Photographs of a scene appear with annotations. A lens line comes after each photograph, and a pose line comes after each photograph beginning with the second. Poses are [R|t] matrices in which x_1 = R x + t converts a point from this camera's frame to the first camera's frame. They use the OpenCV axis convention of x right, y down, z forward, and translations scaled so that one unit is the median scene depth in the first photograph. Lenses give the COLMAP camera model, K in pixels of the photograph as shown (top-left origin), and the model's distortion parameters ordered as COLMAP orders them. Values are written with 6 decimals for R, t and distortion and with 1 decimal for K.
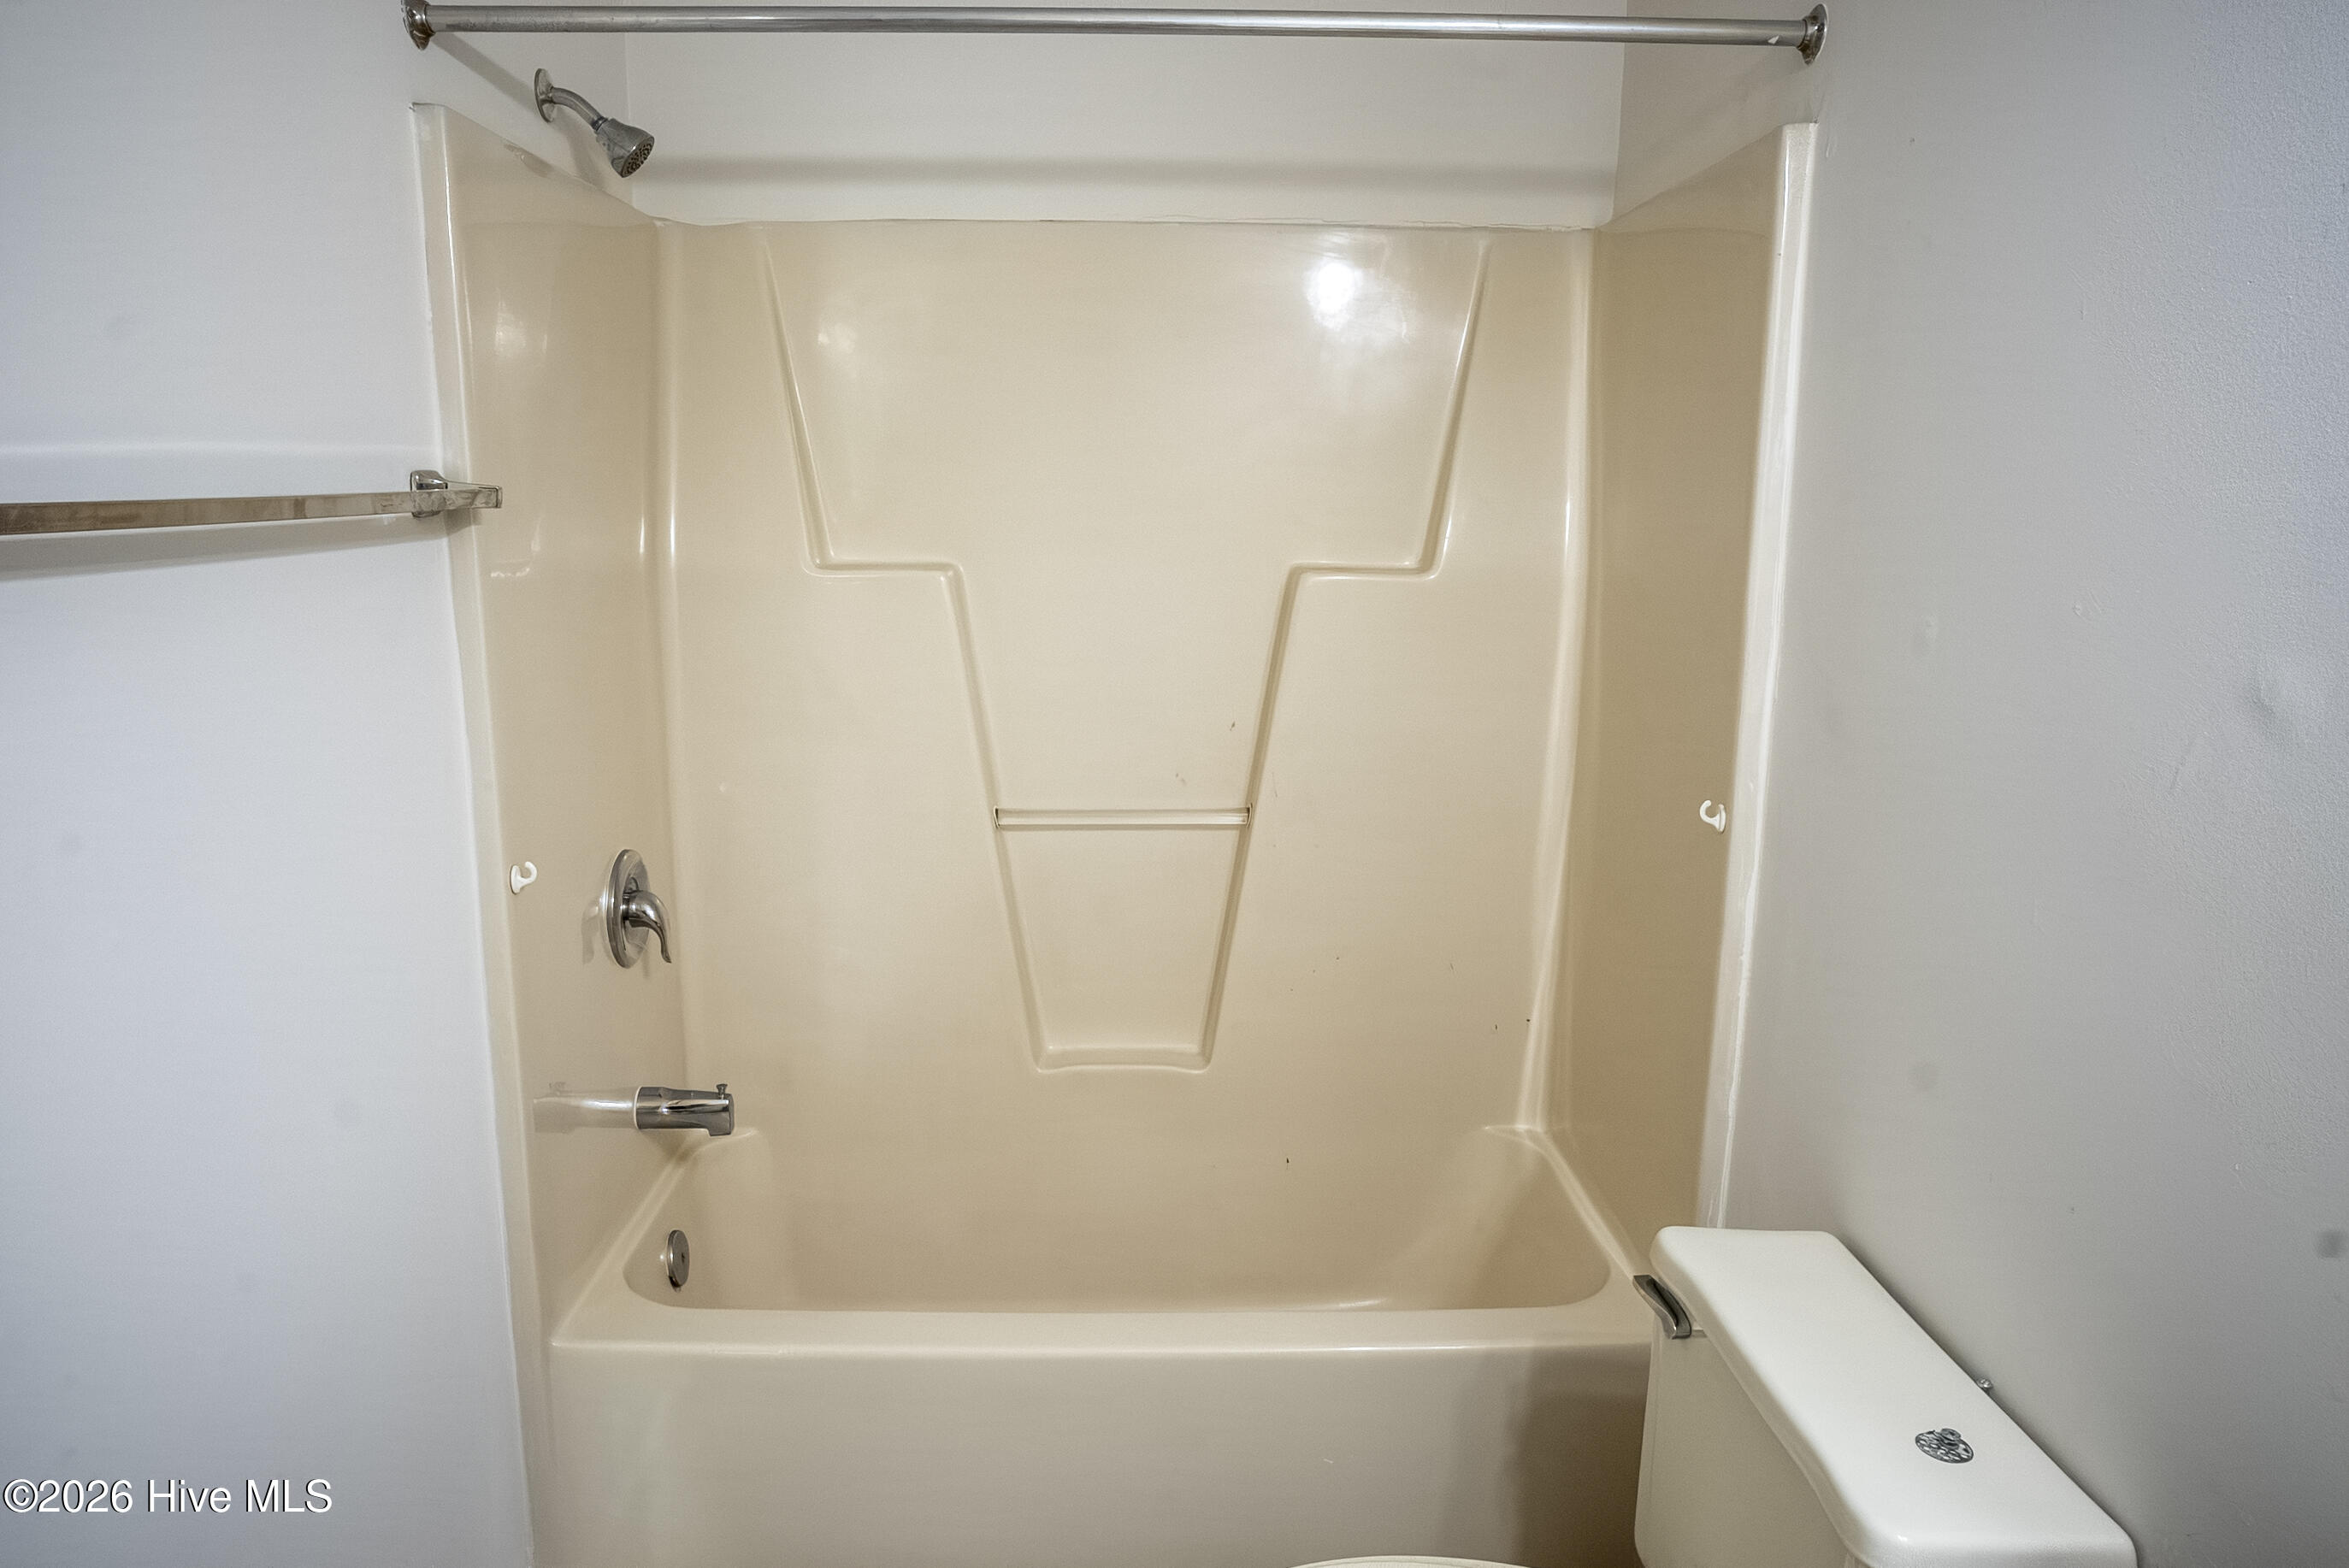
lens RADIAL K [[1568.4, 0, 1176.1], [0, 1568.4, 824.7], [0, 0, 1]] dist [-0.073381, 0.002190]
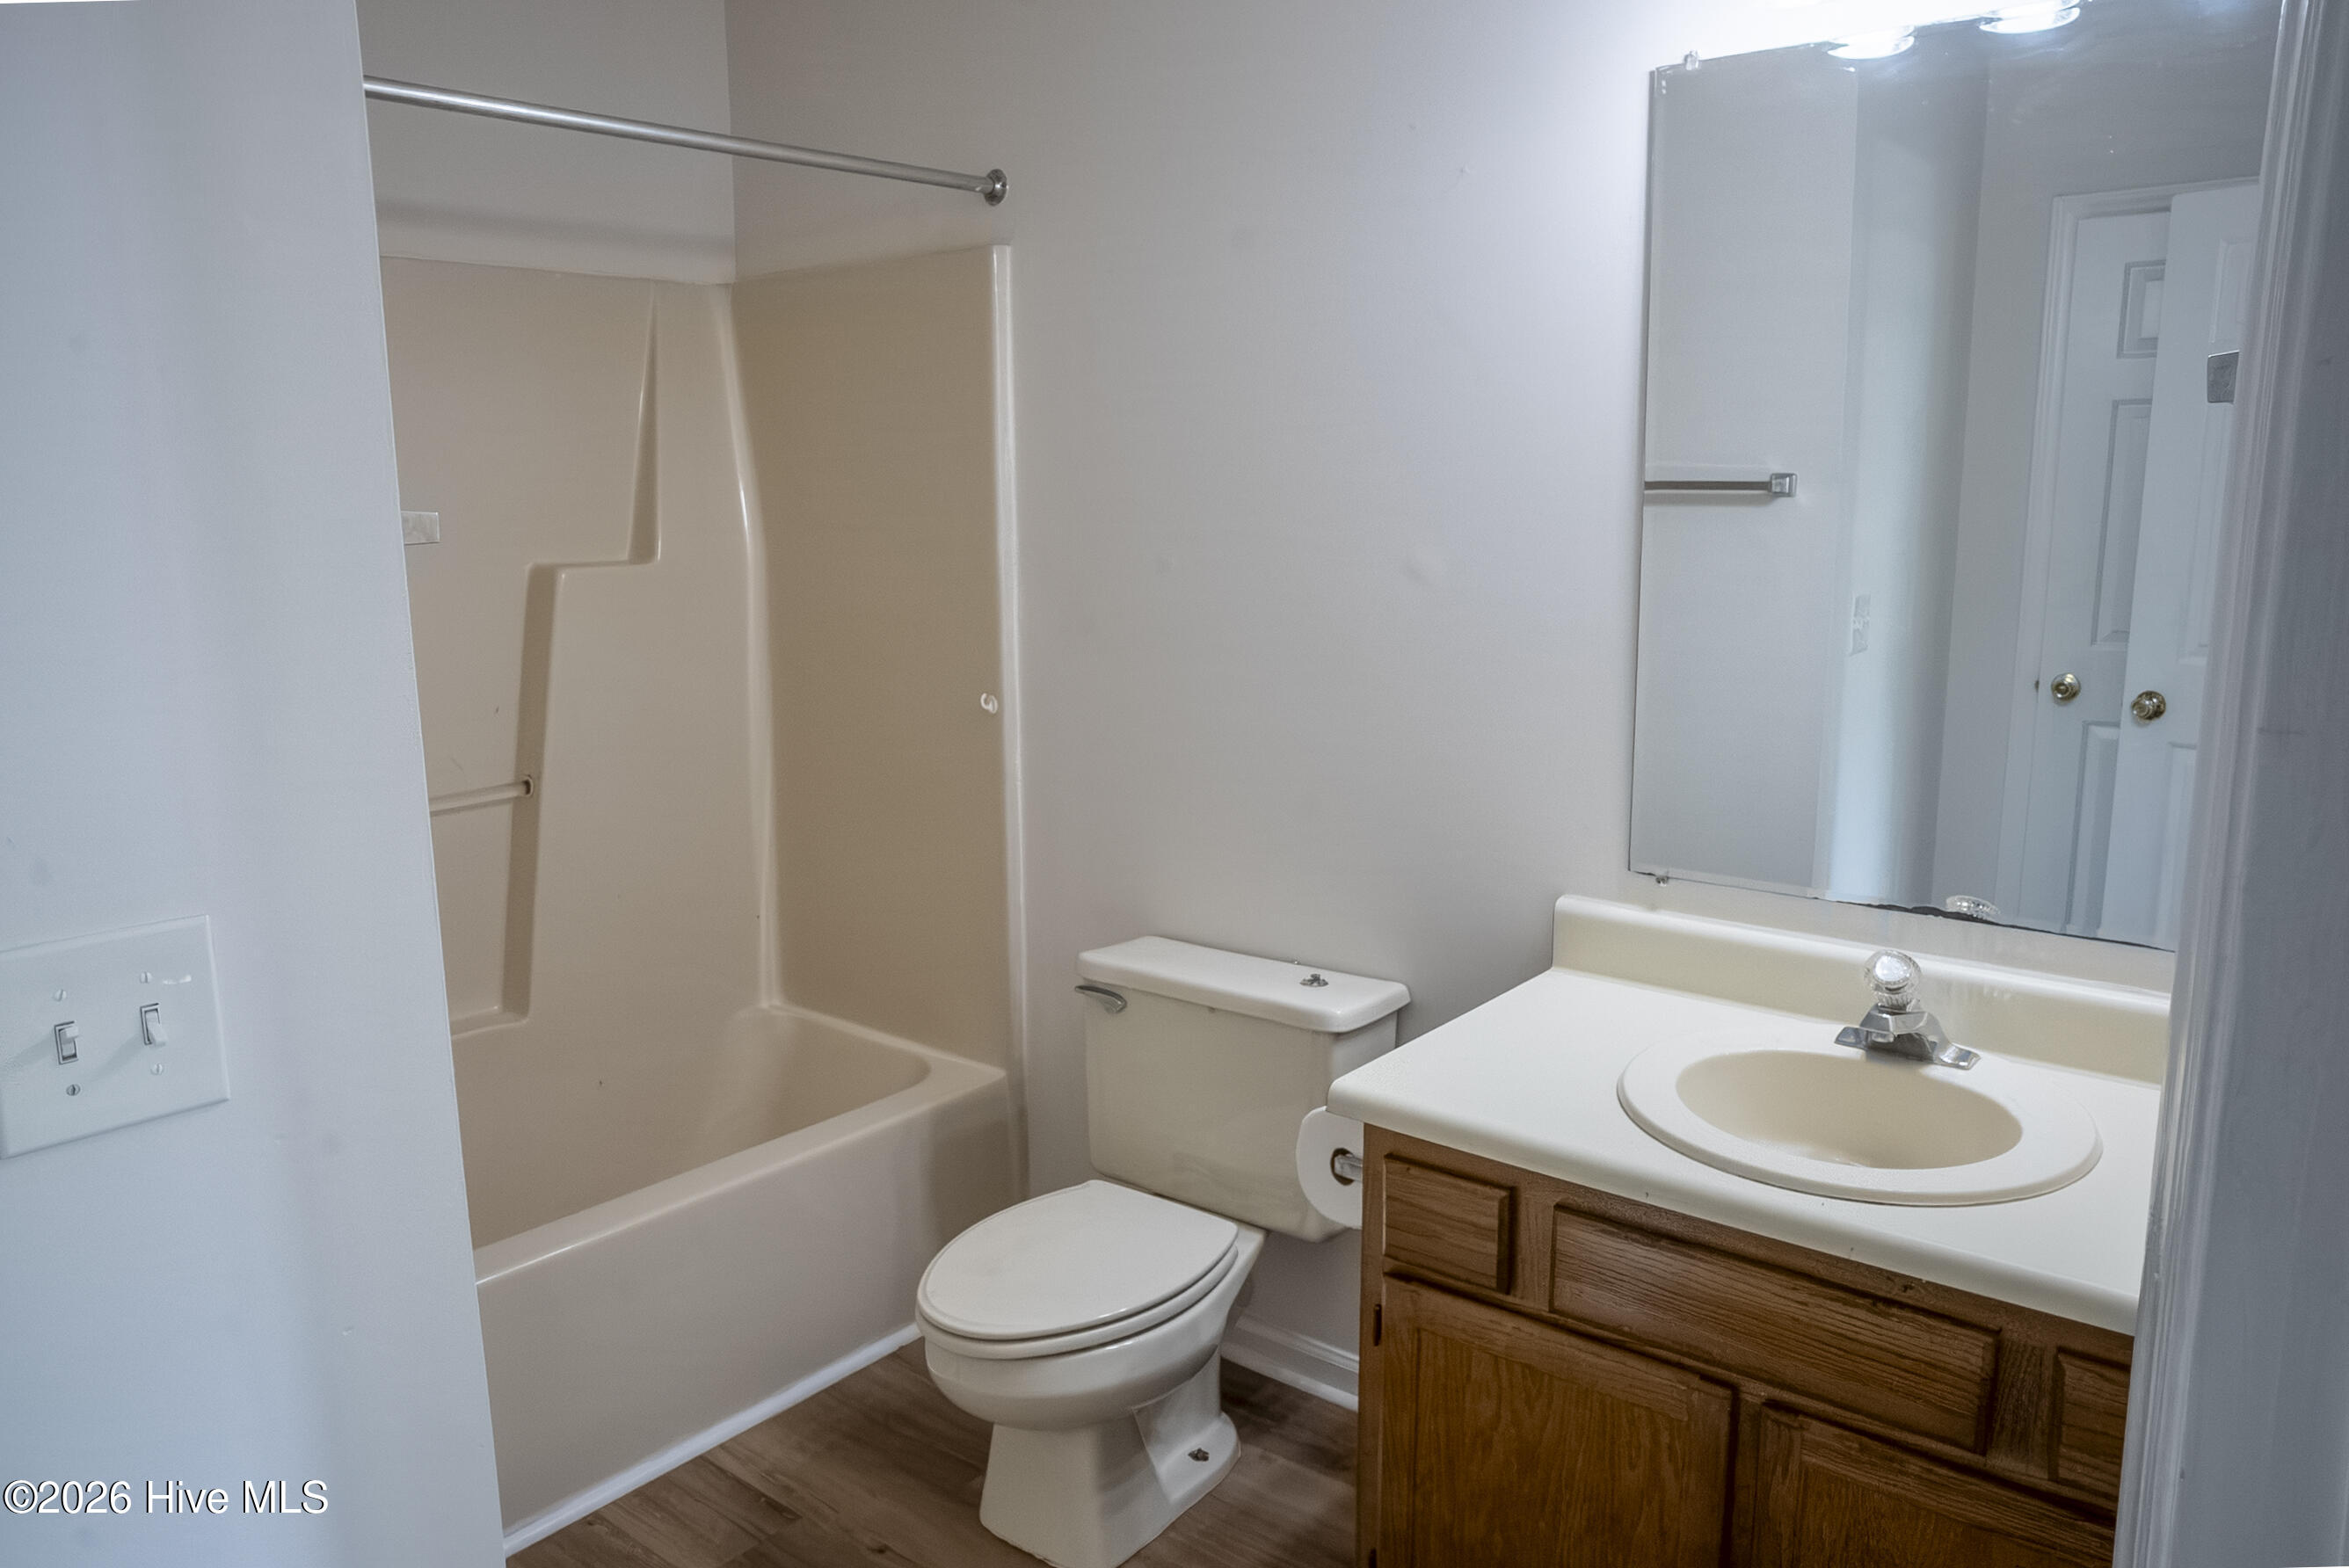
lens RADIAL K [[1608.7, 0, 1174.5], [0, 1608.7, 784.0], [0, 0, 1]] dist [-0.079413, 0.089160]
pose [[0.681411, -0.158737, 0.714480, -0.586724], [0.177280, 0.982925, 0.049303, 0.023473], [-0.710106, 0.093067, 0.697917, -0.168932]]
